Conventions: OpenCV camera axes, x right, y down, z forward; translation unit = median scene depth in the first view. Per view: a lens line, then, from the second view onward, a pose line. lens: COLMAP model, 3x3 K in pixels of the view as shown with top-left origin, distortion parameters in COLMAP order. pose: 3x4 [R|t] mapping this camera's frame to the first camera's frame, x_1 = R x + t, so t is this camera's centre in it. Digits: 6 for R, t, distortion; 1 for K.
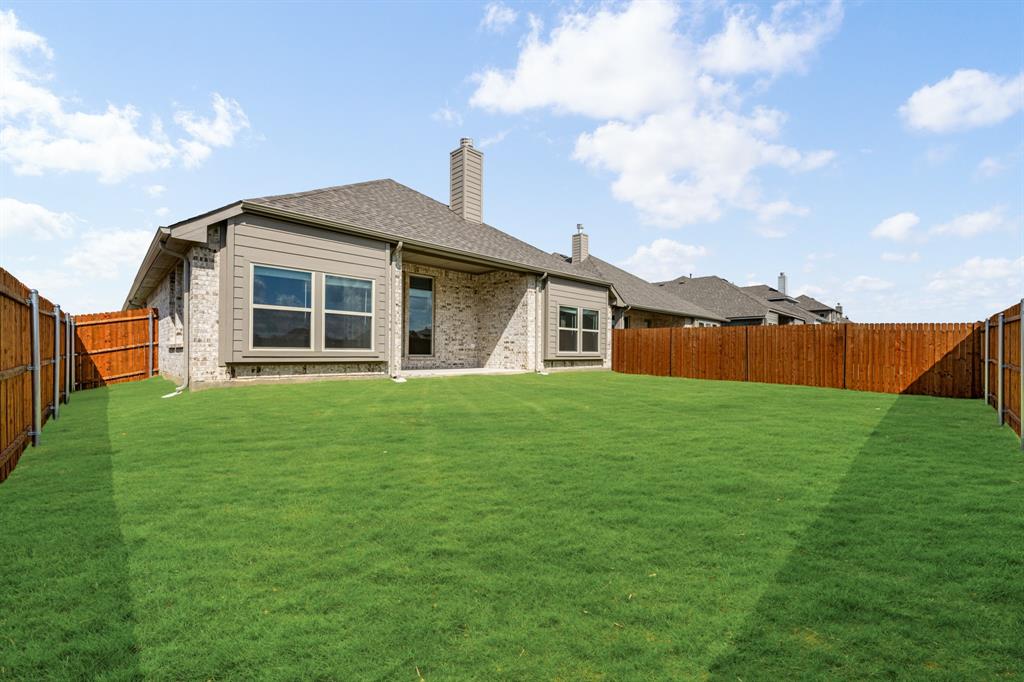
lens RADIAL K [[411.0, 0, 516.0], [0, 411.0, 350.9], [0, 0, 1]] dist [0.000069, 0.000113]
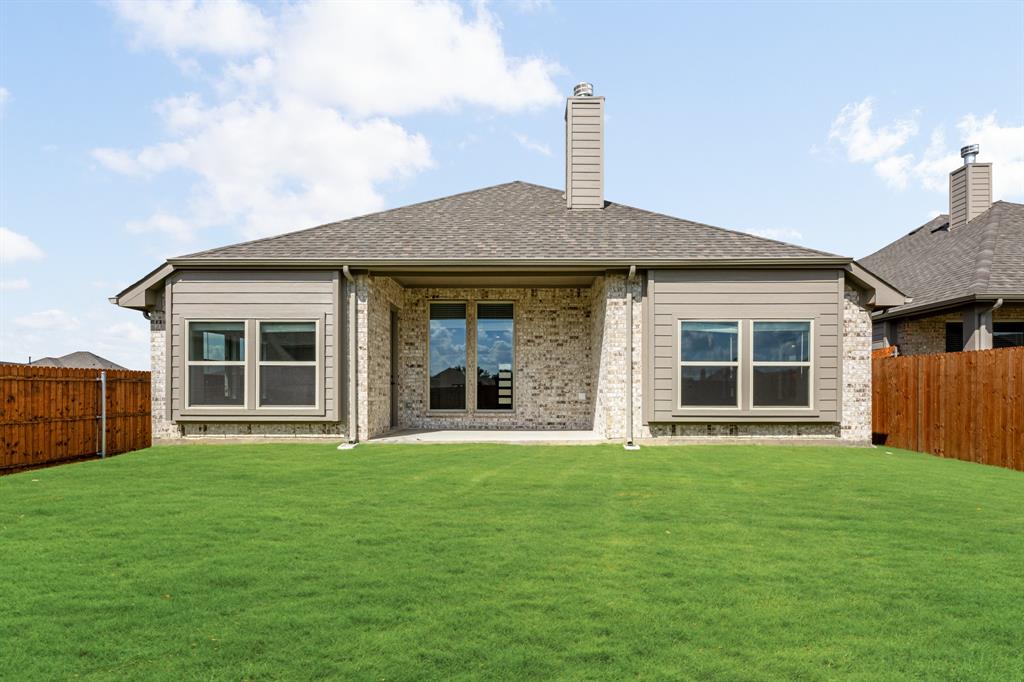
lens RADIAL K [[497.4, 0, 512.0], [0, 497.4, 392.5], [0, 0, 1]] dist [0.000073, 0.000031]
pose [[0.709771, -0.011611, -0.704337, 0.398631], [0.006887, 0.999931, -0.009543, -0.012413], [0.704399, 0.001923, 0.709802, 0.378524]]
